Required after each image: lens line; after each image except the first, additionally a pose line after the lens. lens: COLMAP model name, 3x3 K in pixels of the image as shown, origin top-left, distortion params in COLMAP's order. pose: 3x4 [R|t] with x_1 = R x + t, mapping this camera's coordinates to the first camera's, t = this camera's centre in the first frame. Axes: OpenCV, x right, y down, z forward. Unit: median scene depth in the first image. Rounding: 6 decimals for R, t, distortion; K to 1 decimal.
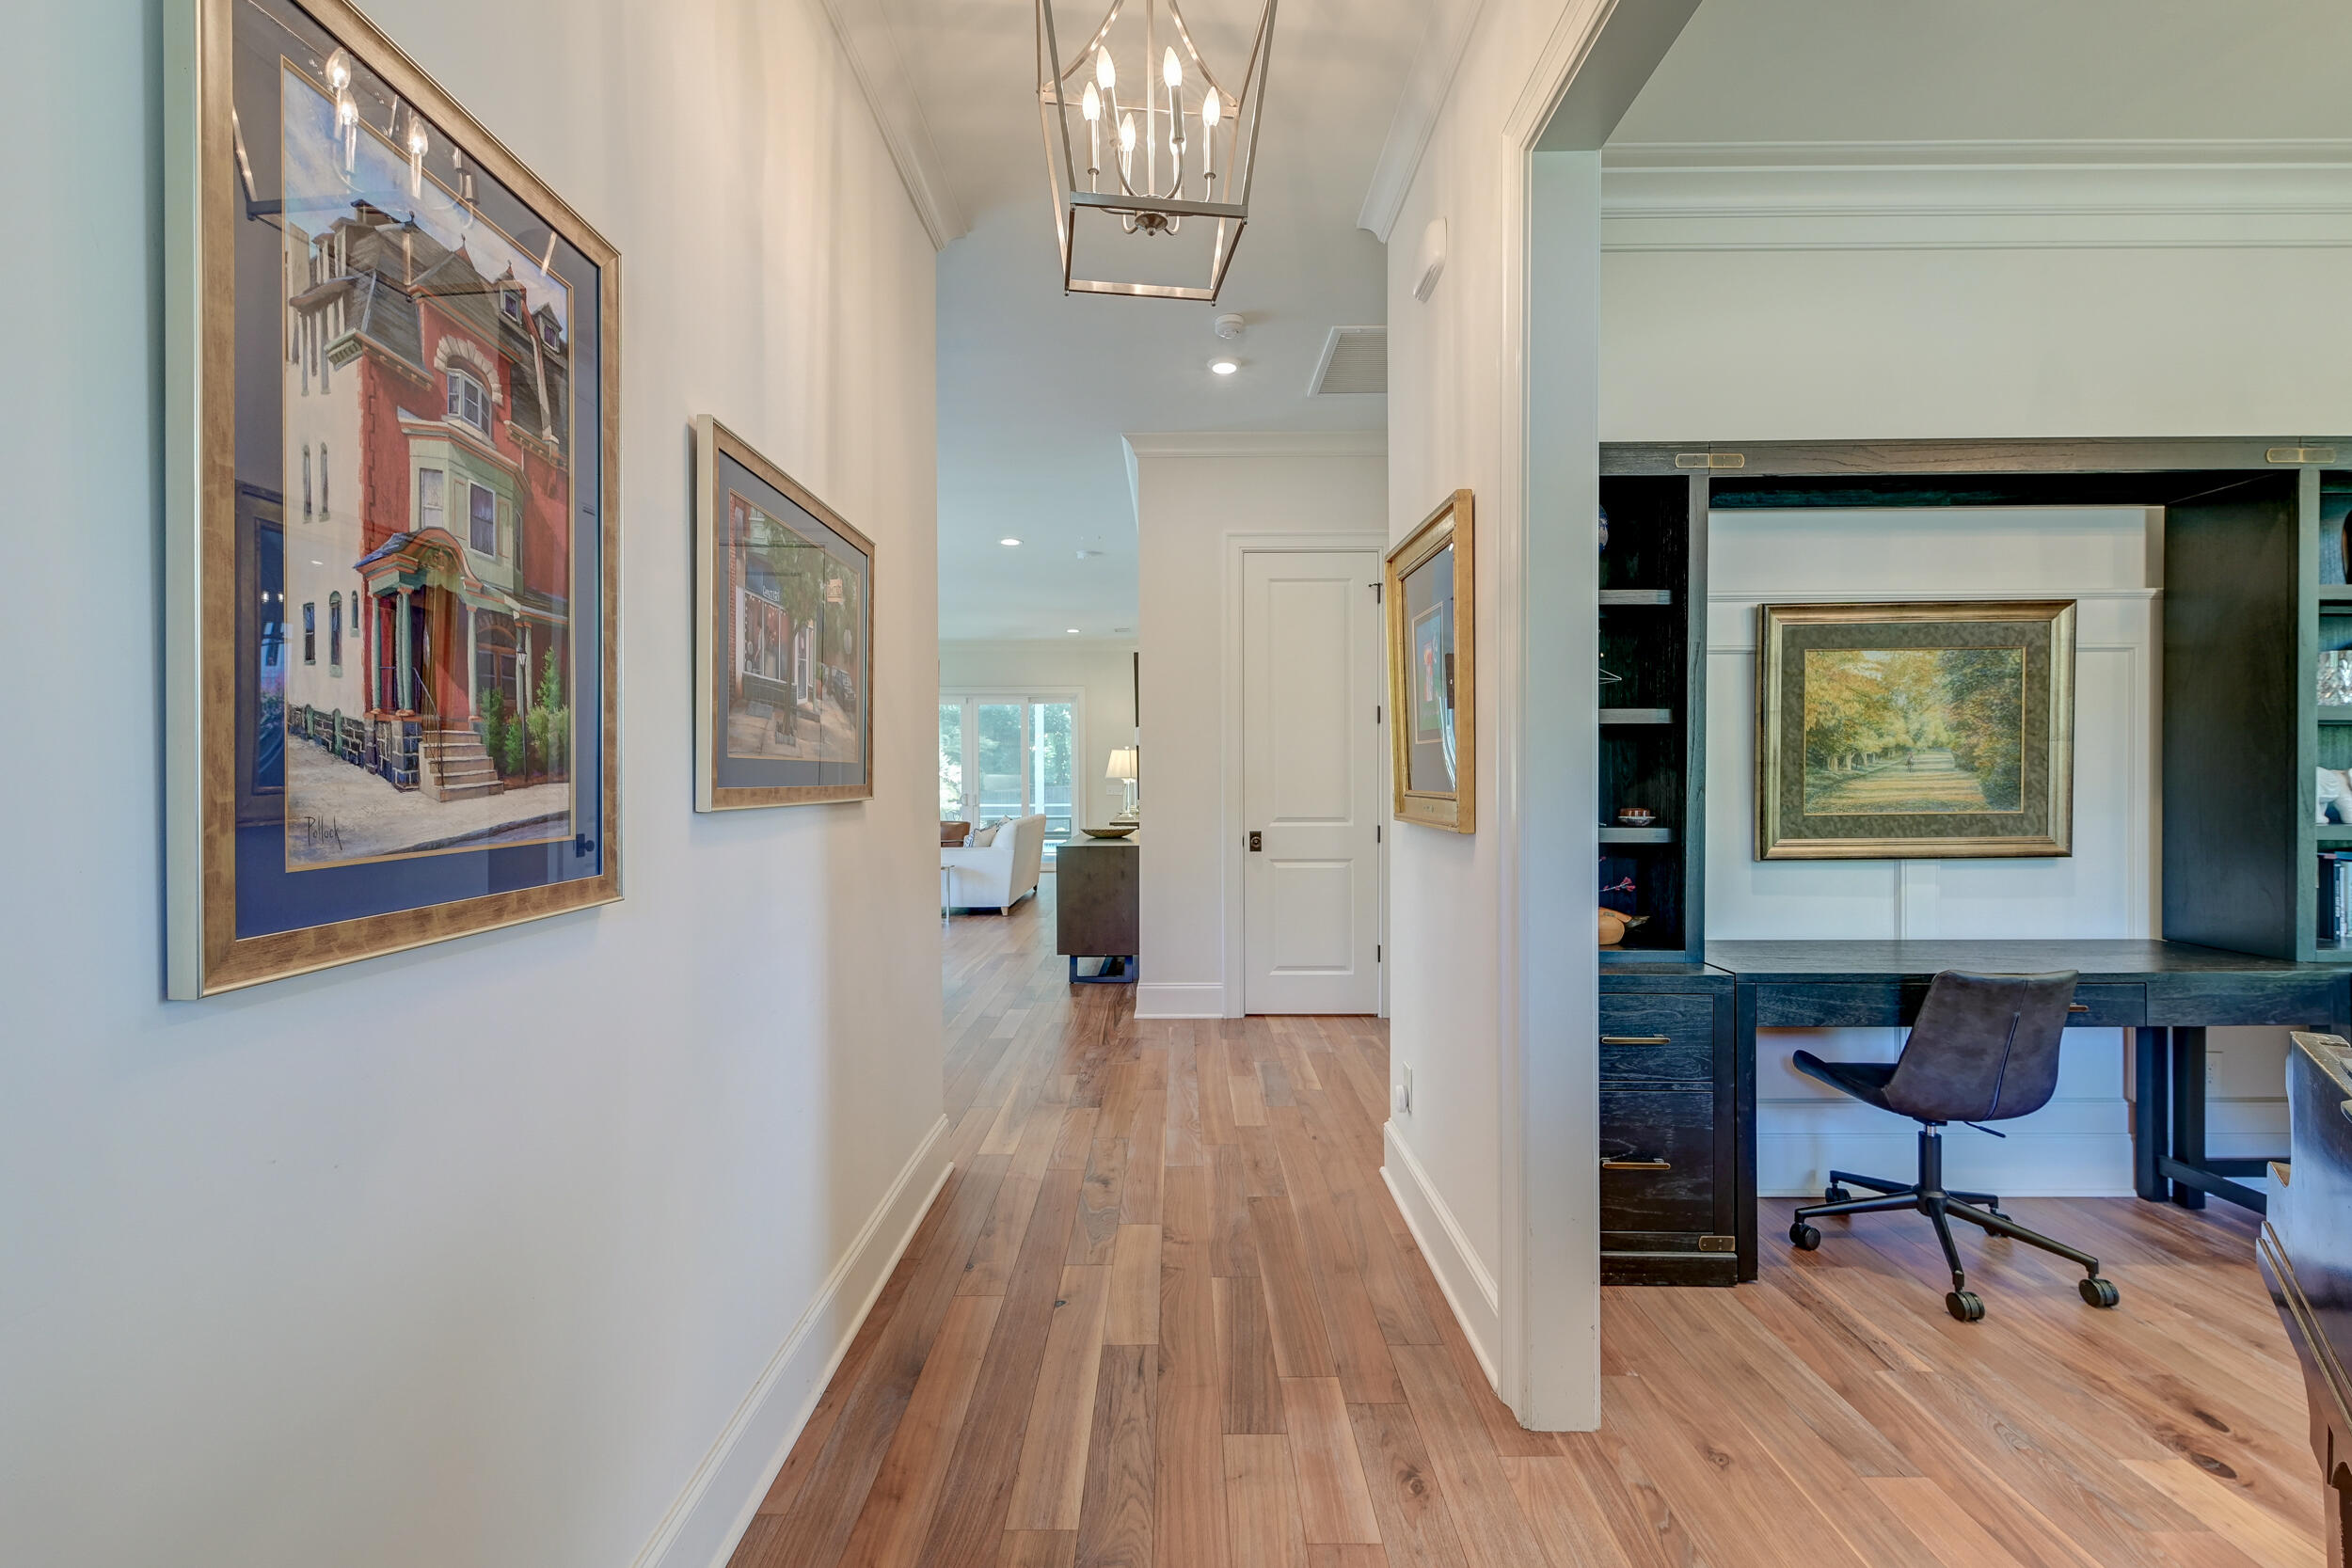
lens RADIAL K [[1009.8, 0, 1176.6], [0, 1009.8, 754.6], [0, 0, 1]] dist [0.000500, -0.000216]
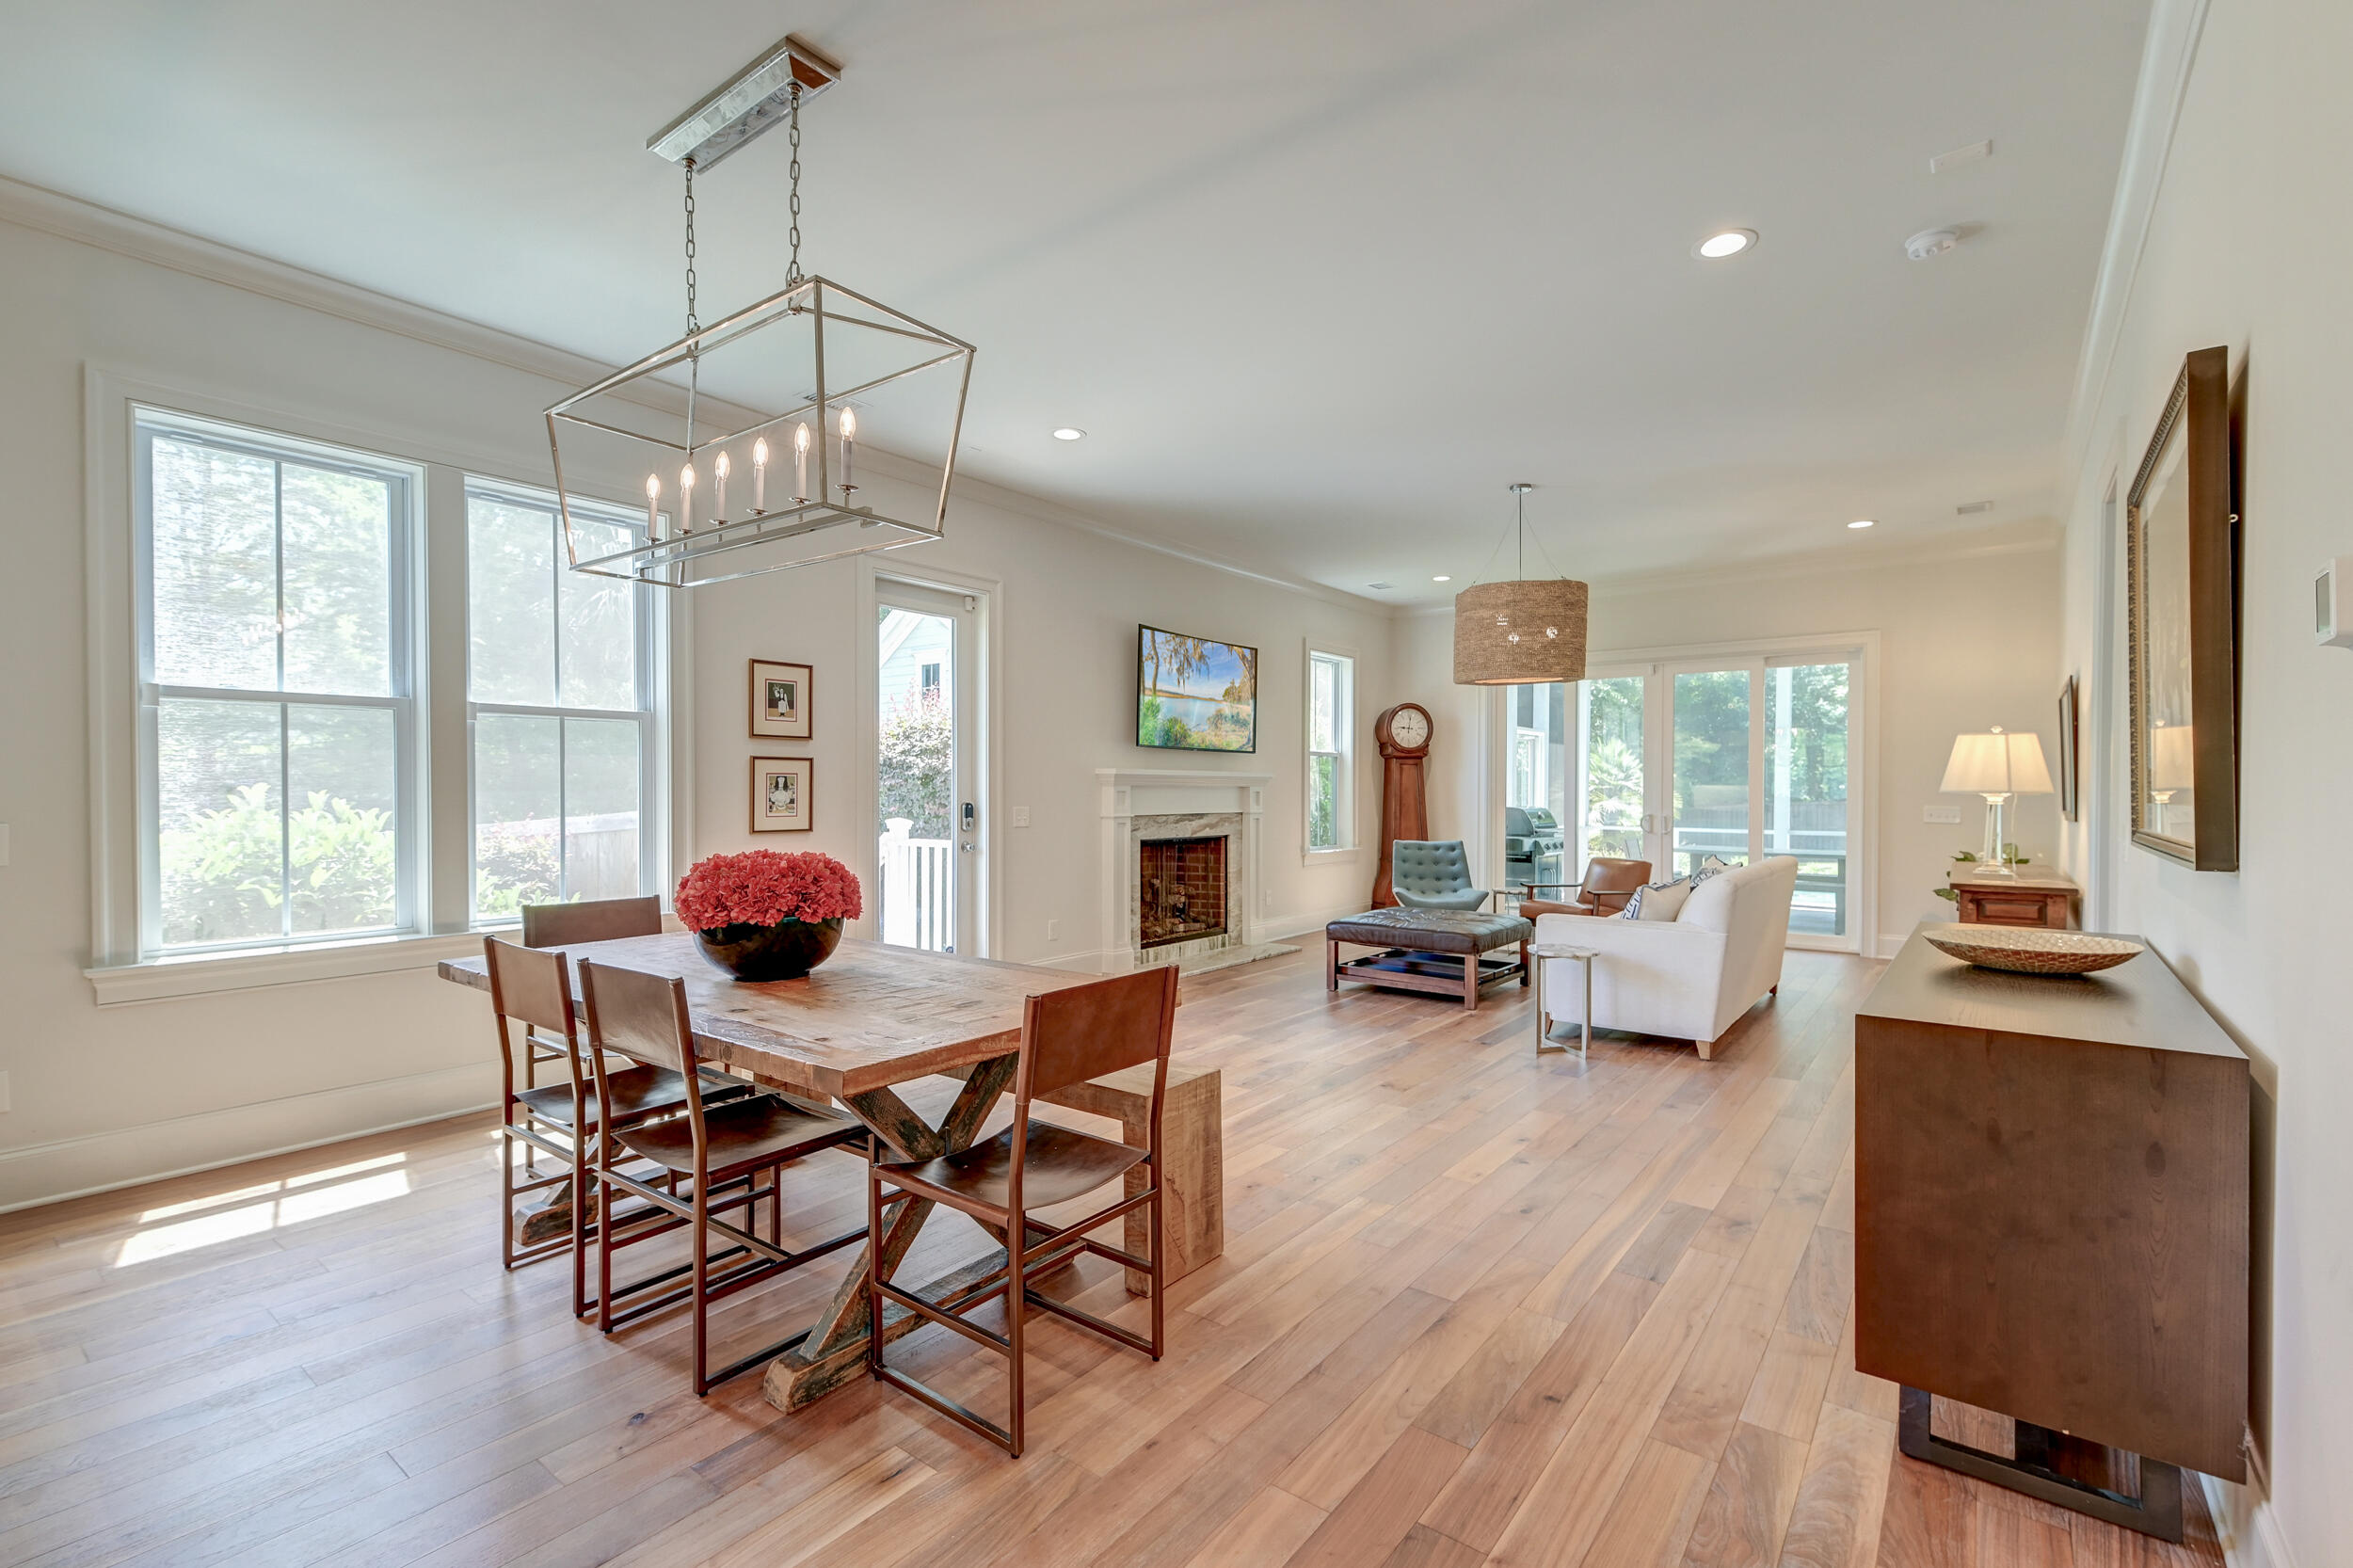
lens RADIAL K [[1066.1, 0, 1176.5], [0, 1066.1, 784.0], [0, 0, 1]] dist [0.017589, 0.000220]
pose [[0.797350, 0.017460, -0.603264, -0.056753], [-0.005674, 0.999754, 0.021435, 0.009604], [0.603490, -0.013668, 0.797253, 0.398568]]
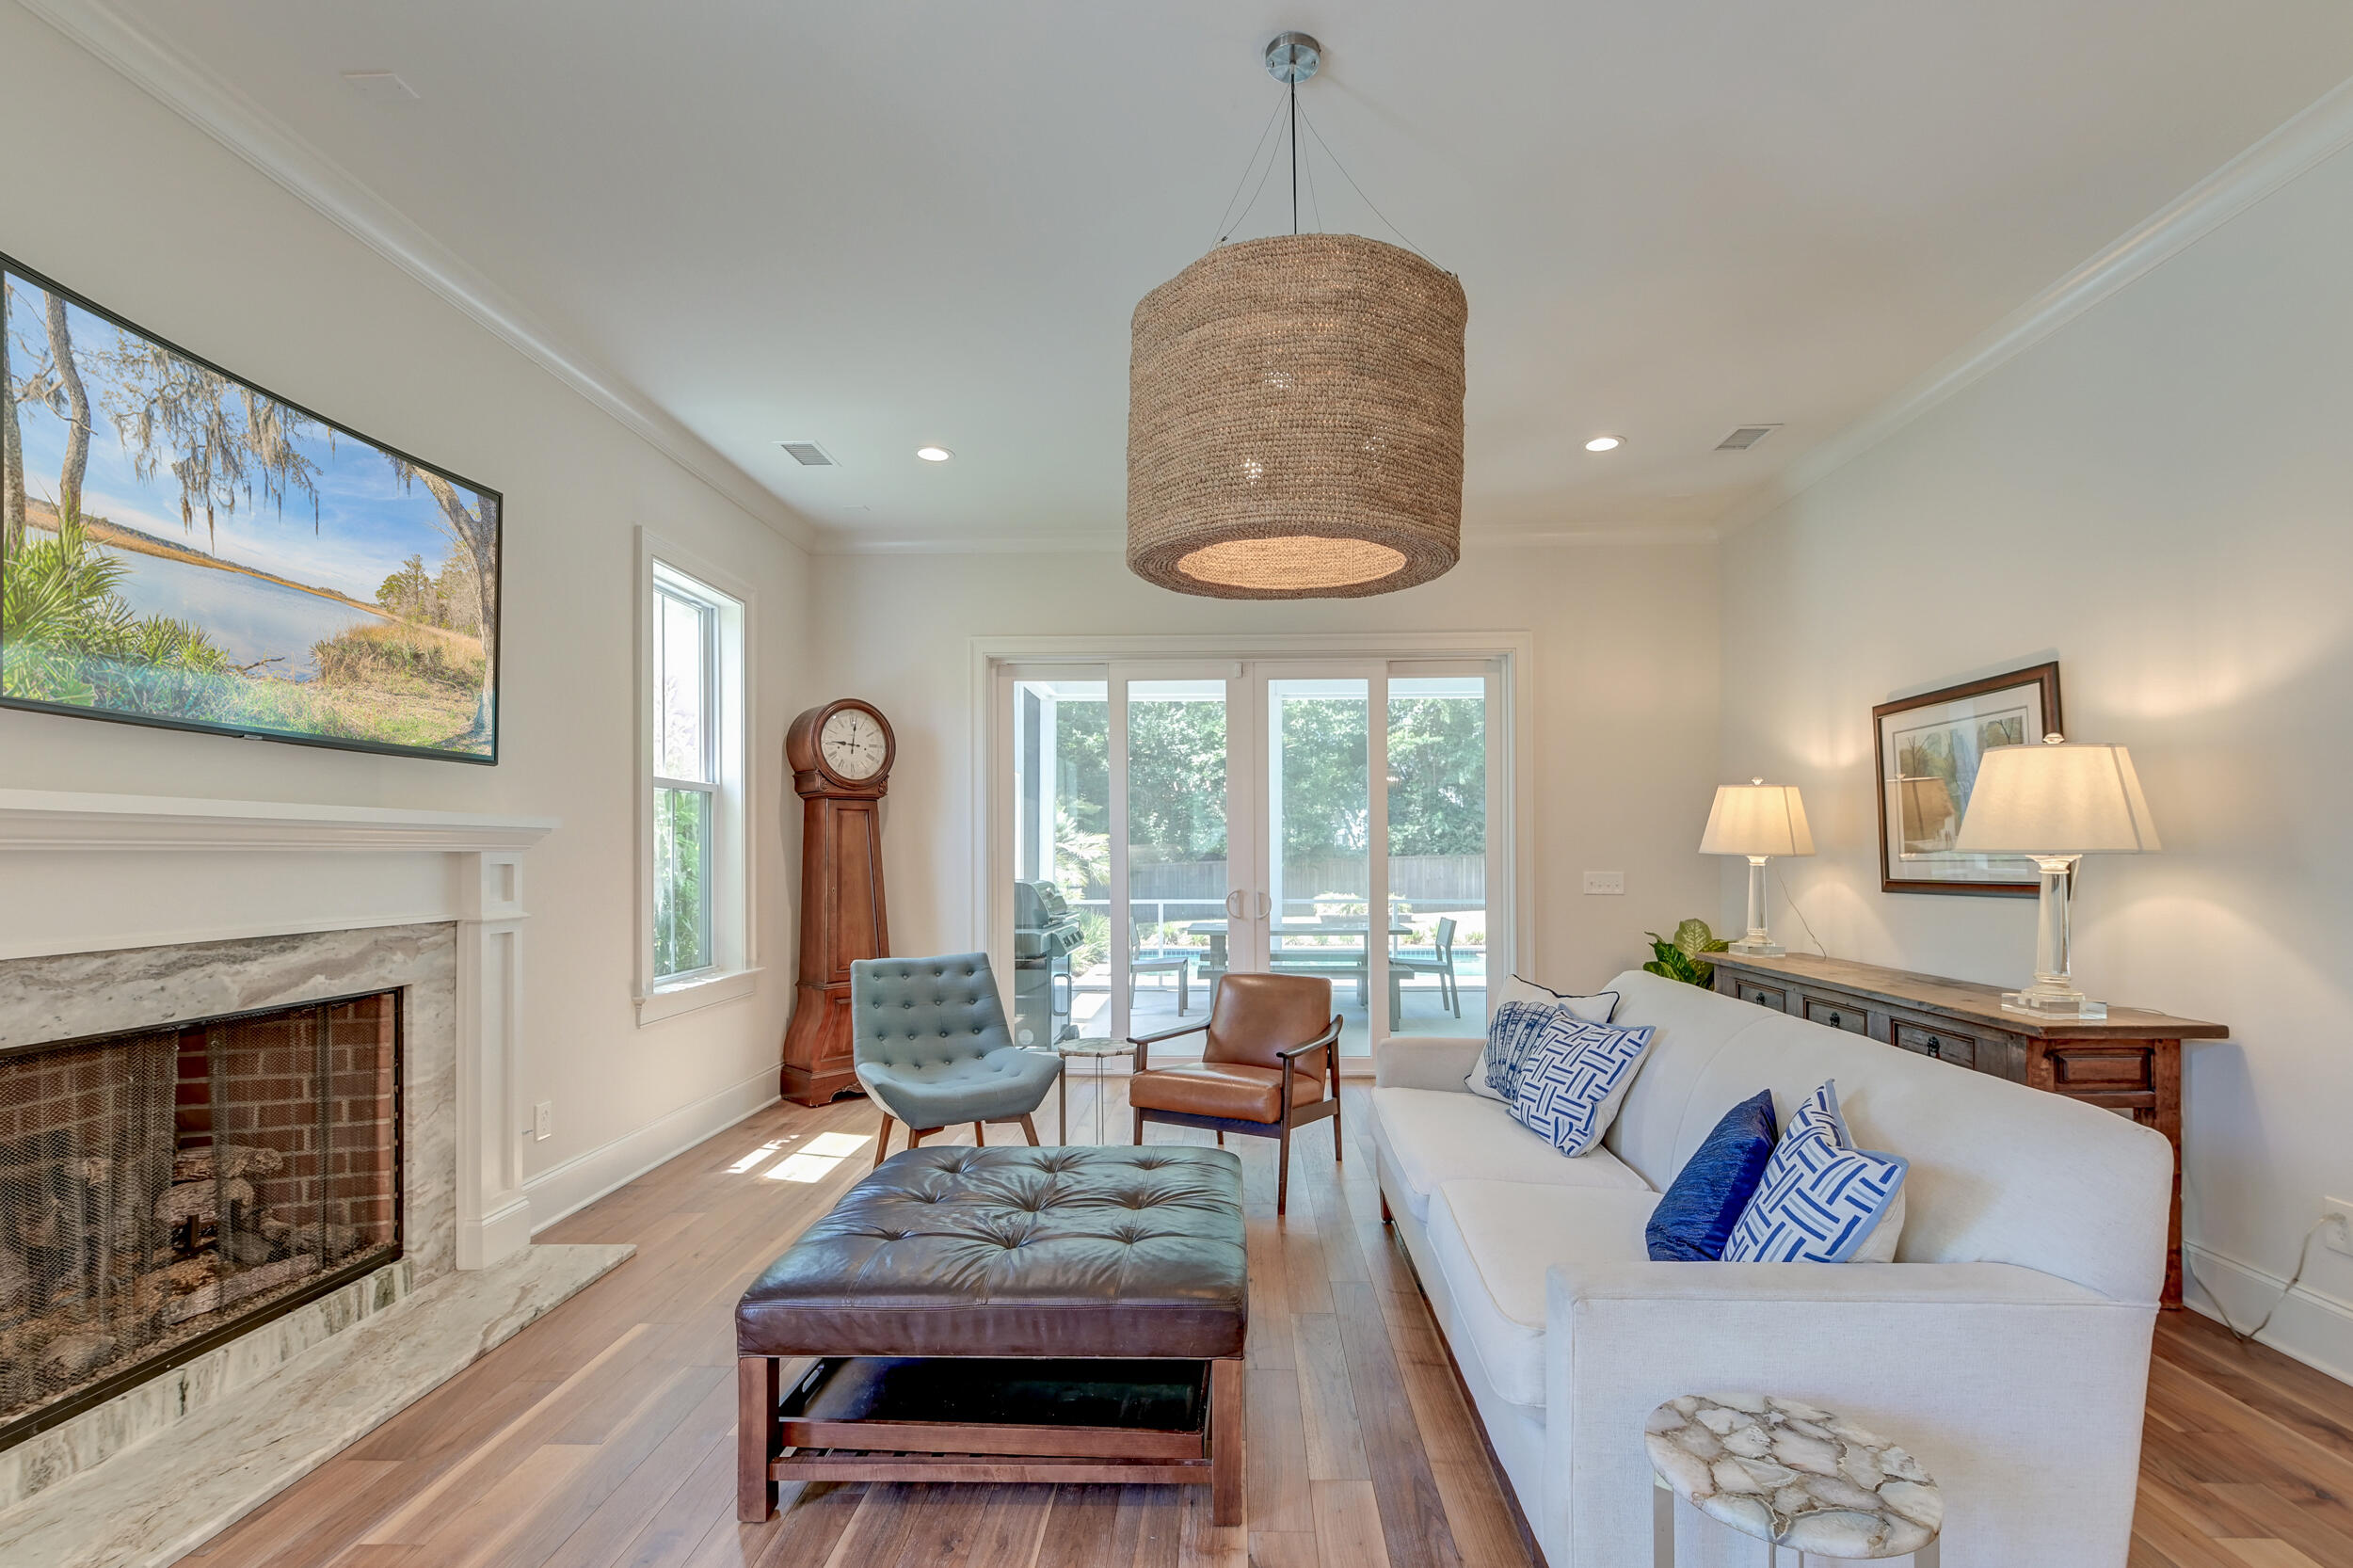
lens RADIAL K [[1260.1, 0, 1351.4], [0, 1260.1, 839.2], [0, 0, 1]] dist [0.000308, -0.001399]
pose [[0.999899, 0.010873, -0.009110, -0.220997], [-0.010791, 0.999902, 0.008966, 0.017776], [0.009207, -0.008867, 0.999918, 0.674645]]
